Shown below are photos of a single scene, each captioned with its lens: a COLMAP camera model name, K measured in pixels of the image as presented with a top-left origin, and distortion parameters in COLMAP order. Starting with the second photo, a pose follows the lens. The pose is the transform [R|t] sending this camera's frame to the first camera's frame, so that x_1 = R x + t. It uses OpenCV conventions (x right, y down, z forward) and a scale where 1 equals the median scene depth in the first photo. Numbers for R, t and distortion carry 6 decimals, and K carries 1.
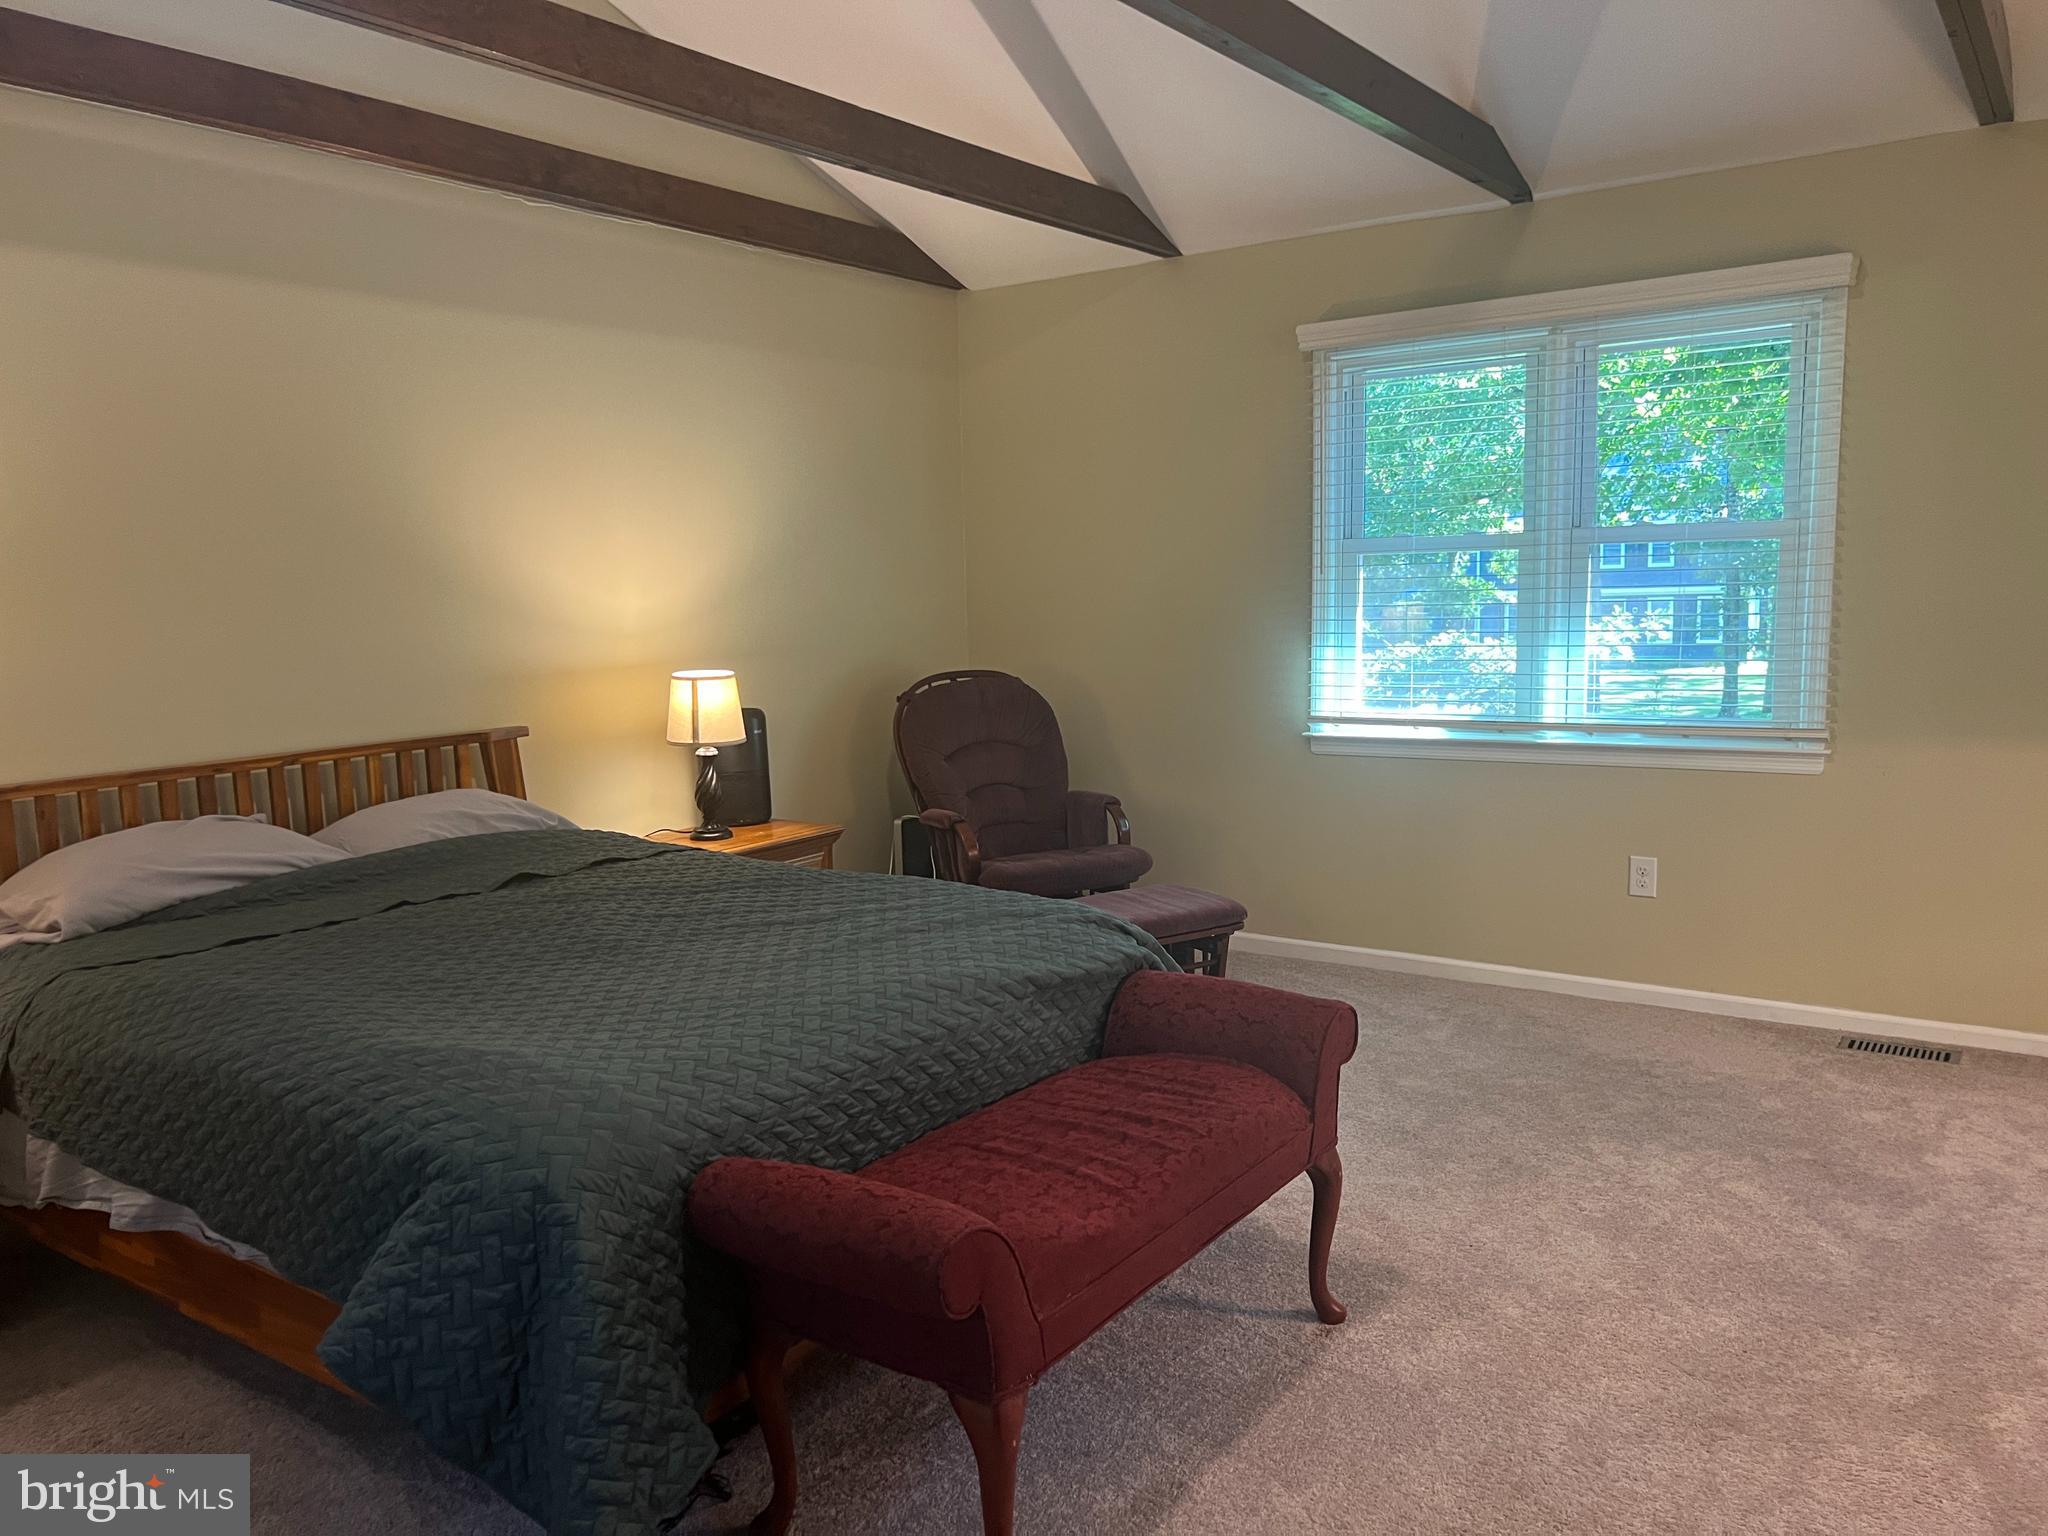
lens RADIAL K [[1528.4, 0, 1028.5], [0, 1528.4, 772.2], [0, 0, 1]] dist [0.057040, -0.070604]
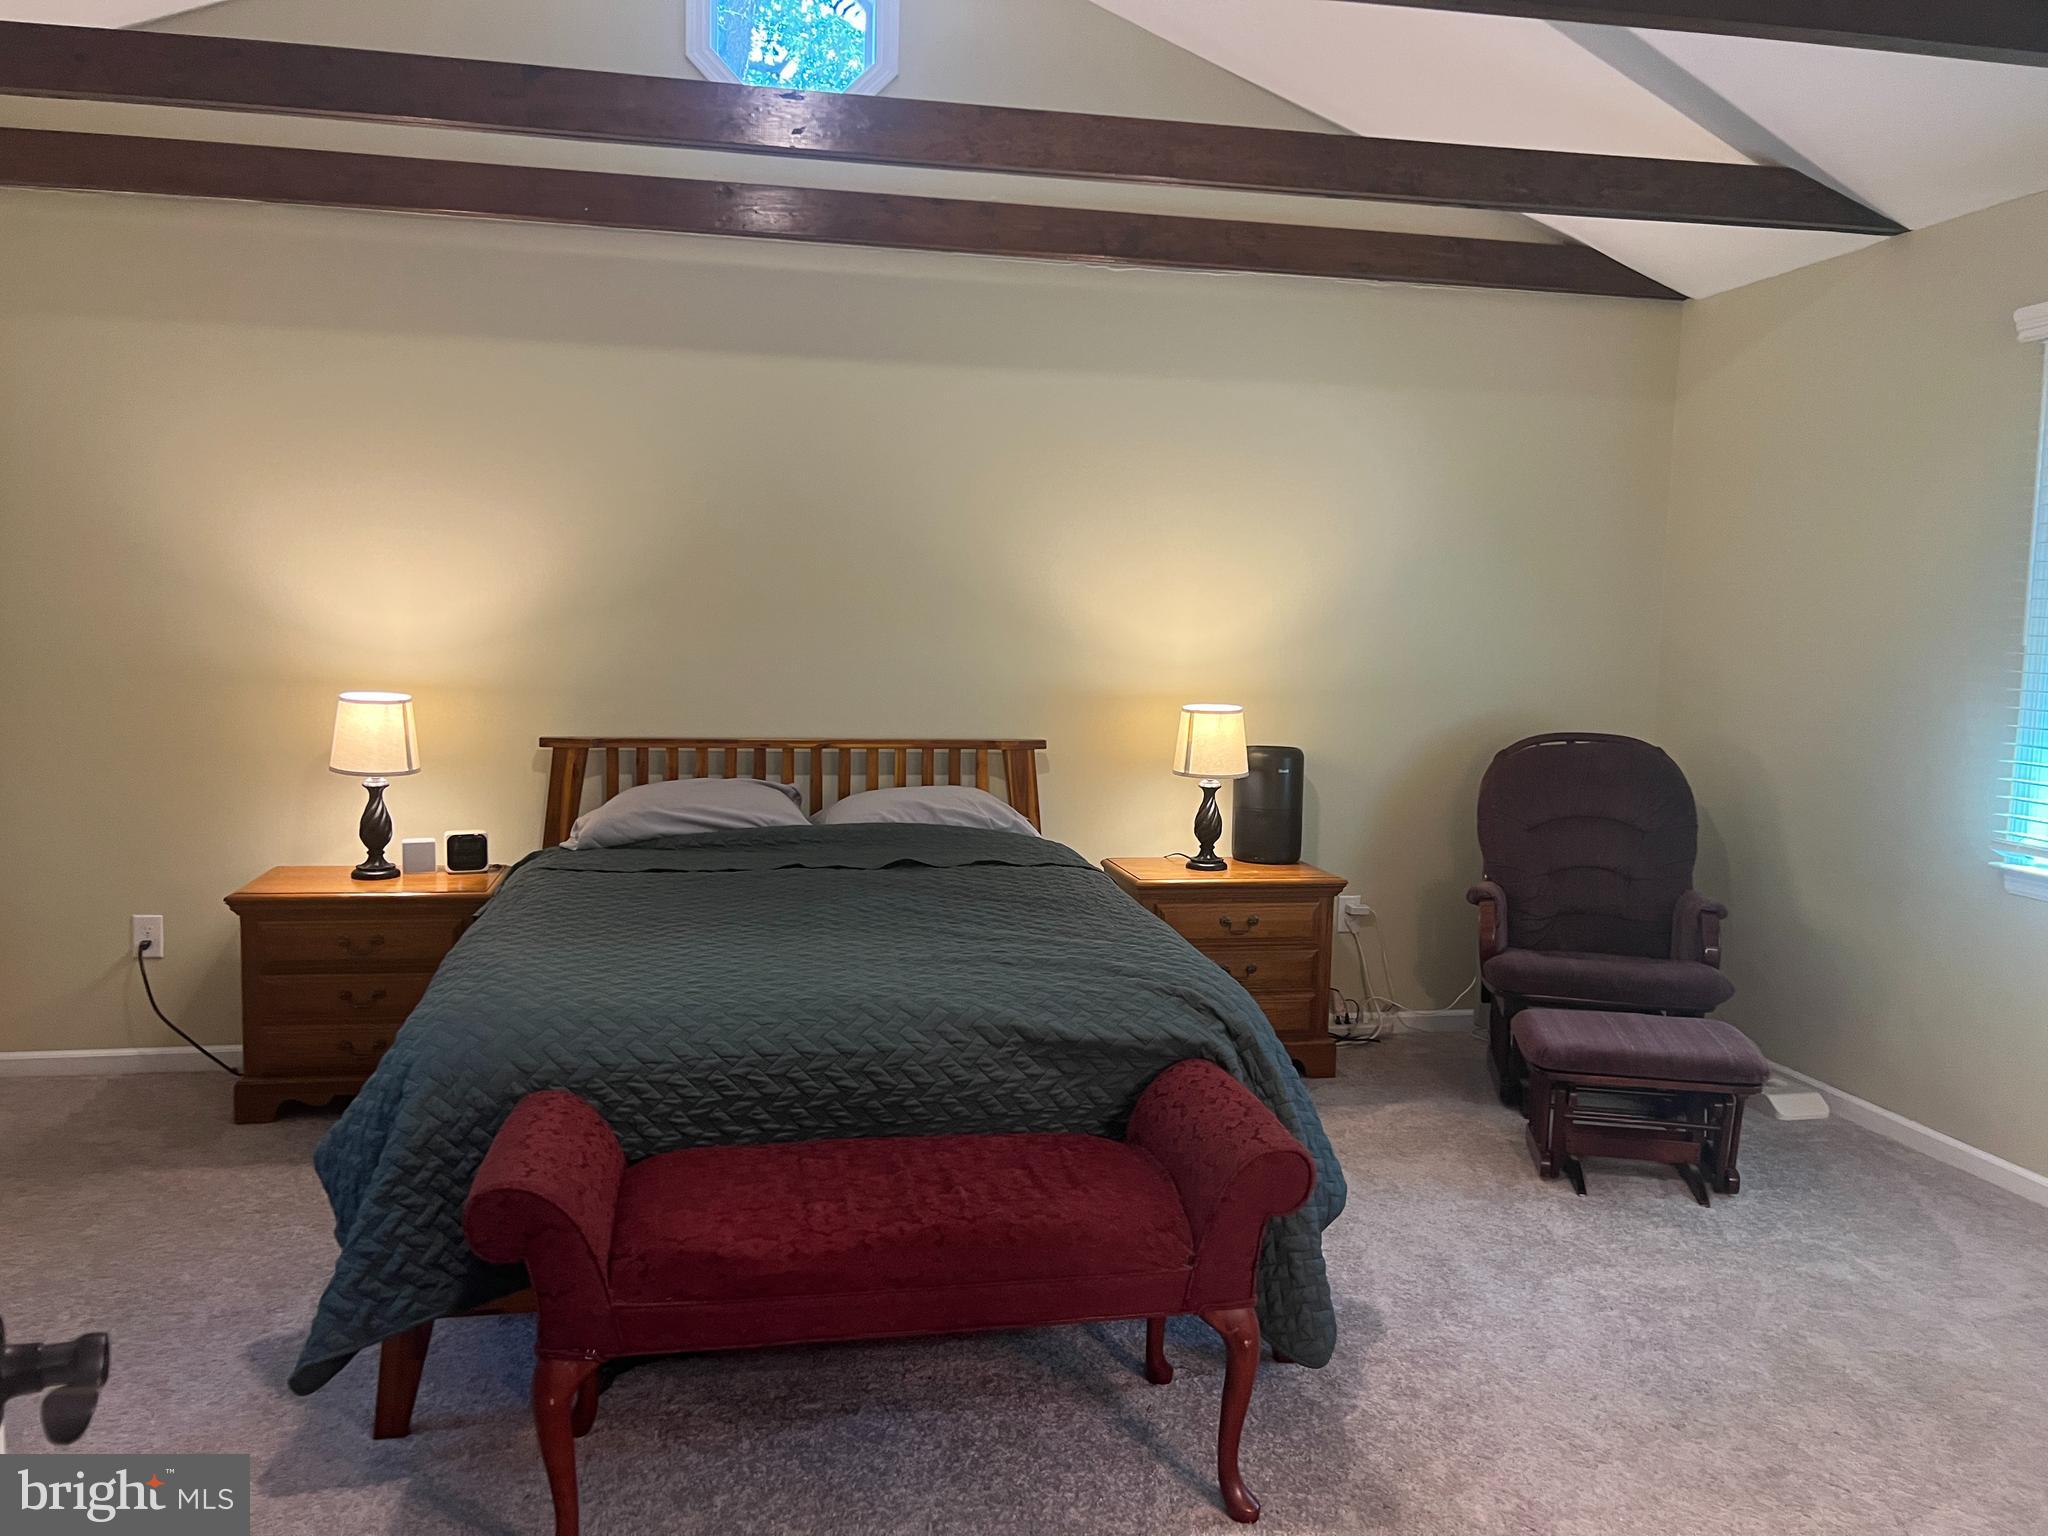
lens RADIAL K [[1528.4, 0, 1029.5], [0, 1528.4, 764.8], [0, 0, 1]] dist [0.057040, -0.070604]
pose [[0.723902, 0.110043, -0.681070, 0.550252], [-0.130352, 0.991232, 0.021608, -0.044660], [0.677476, 0.073137, 0.731899, 0.239594]]
